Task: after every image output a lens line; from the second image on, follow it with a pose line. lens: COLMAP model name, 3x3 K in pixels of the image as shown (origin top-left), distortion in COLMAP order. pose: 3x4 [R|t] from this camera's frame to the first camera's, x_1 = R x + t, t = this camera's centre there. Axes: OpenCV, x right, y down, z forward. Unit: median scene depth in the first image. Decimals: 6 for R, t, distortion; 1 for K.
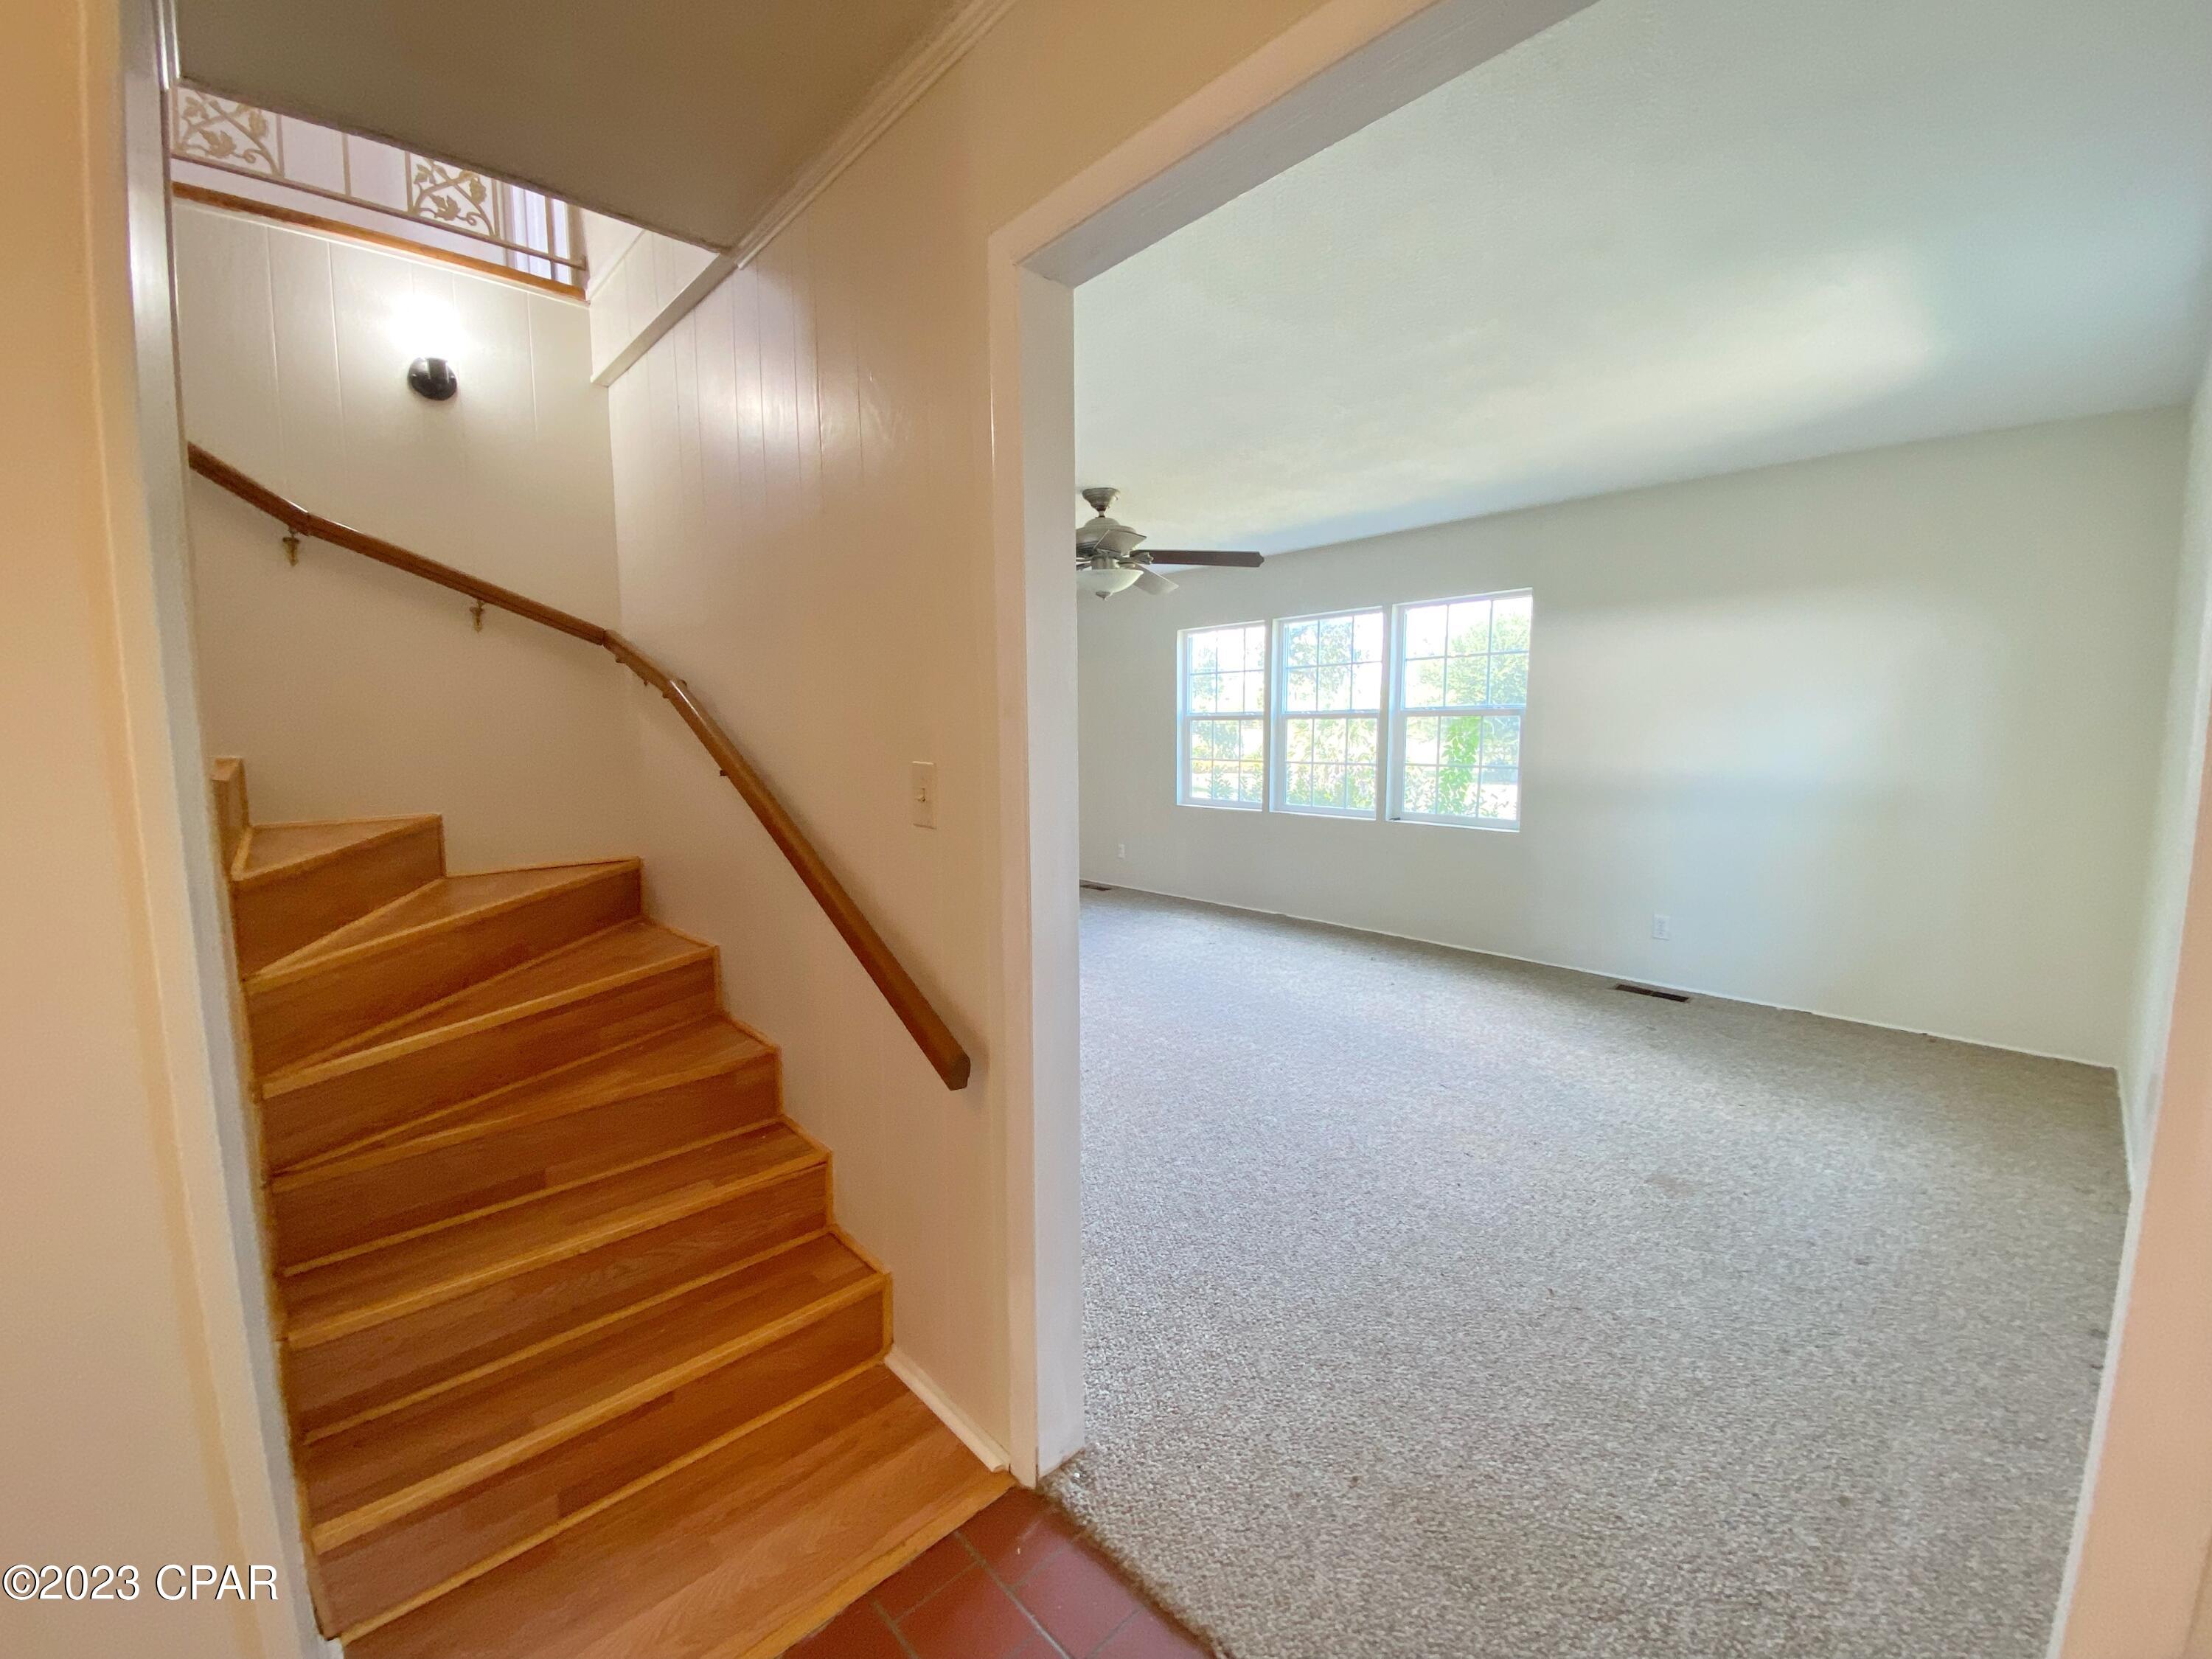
lens RADIAL K [[900.4, 0, 1112.6], [0, 900.4, 818.3], [0, 0, 1]] dist [0.000754, -0.011150]
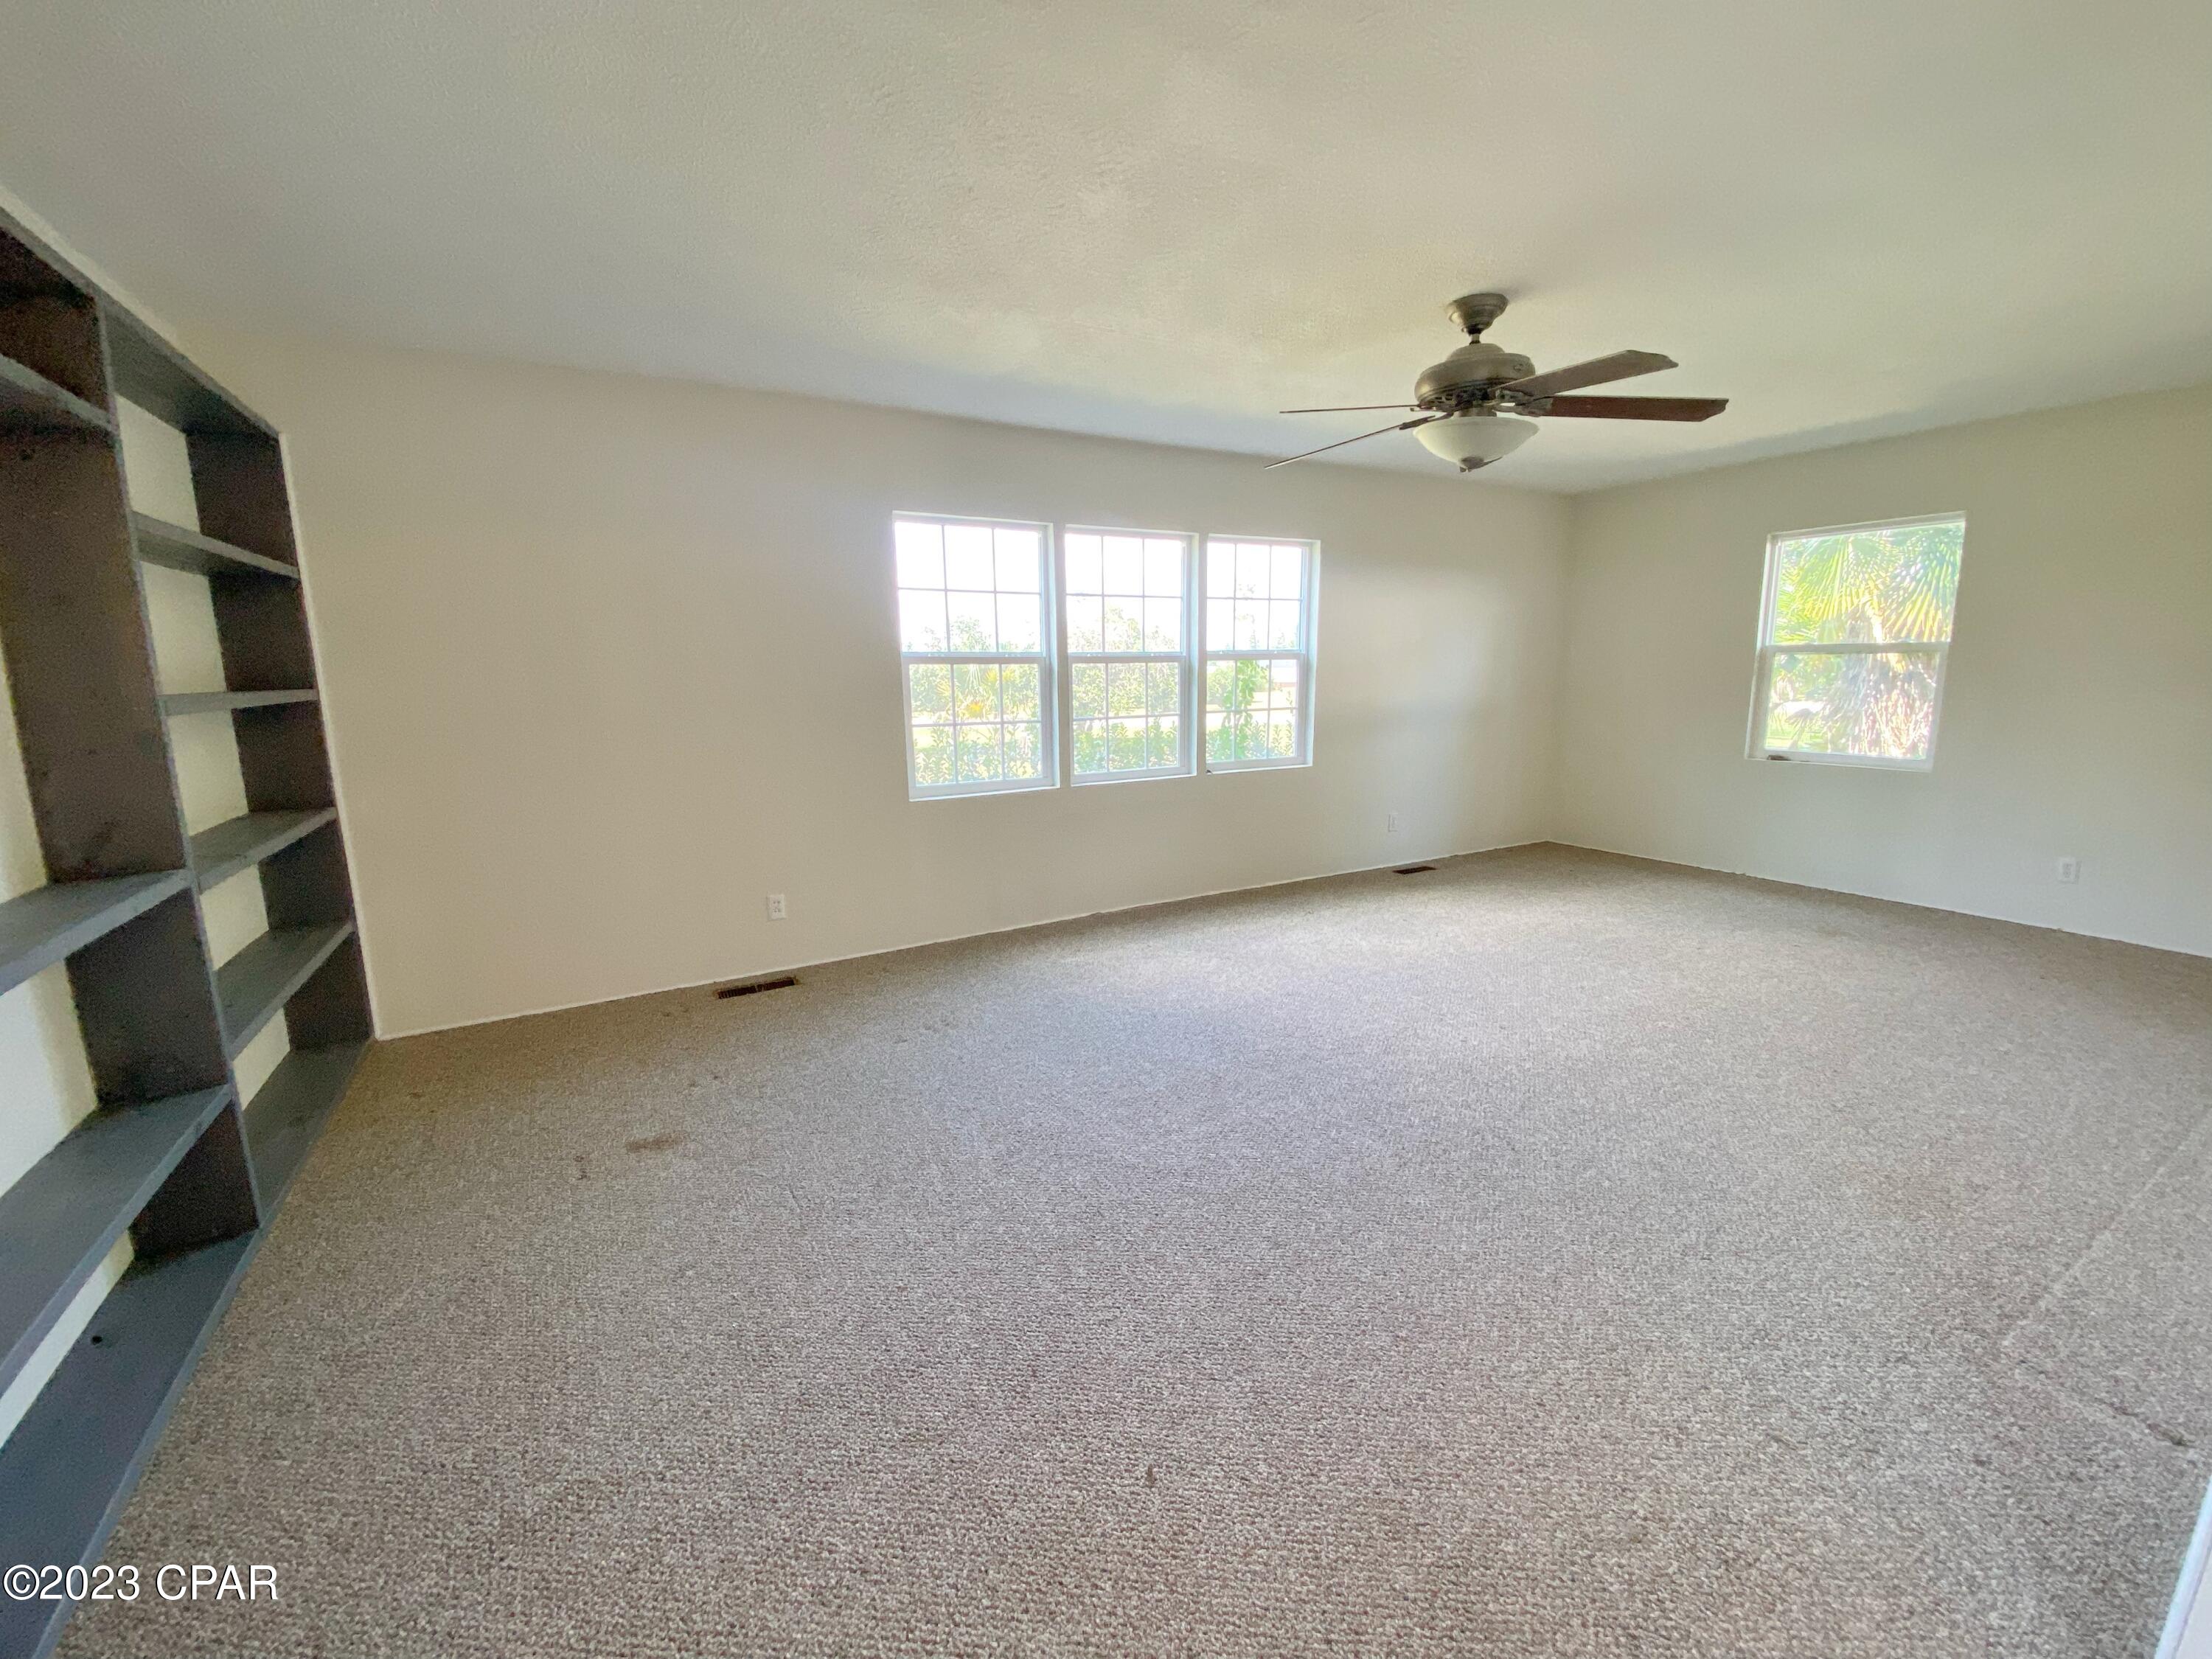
lens RADIAL K [[900.4, 0, 1114.8], [0, 900.4, 835.6], [0, 0, 1]] dist [0.000754, -0.011150]
pose [[0.250953, -0.178828, 0.951338, -0.561664], [0.108099, 0.981817, 0.156042, -0.084905], [-0.961945, 0.063680, 0.265721, 0.795963]]
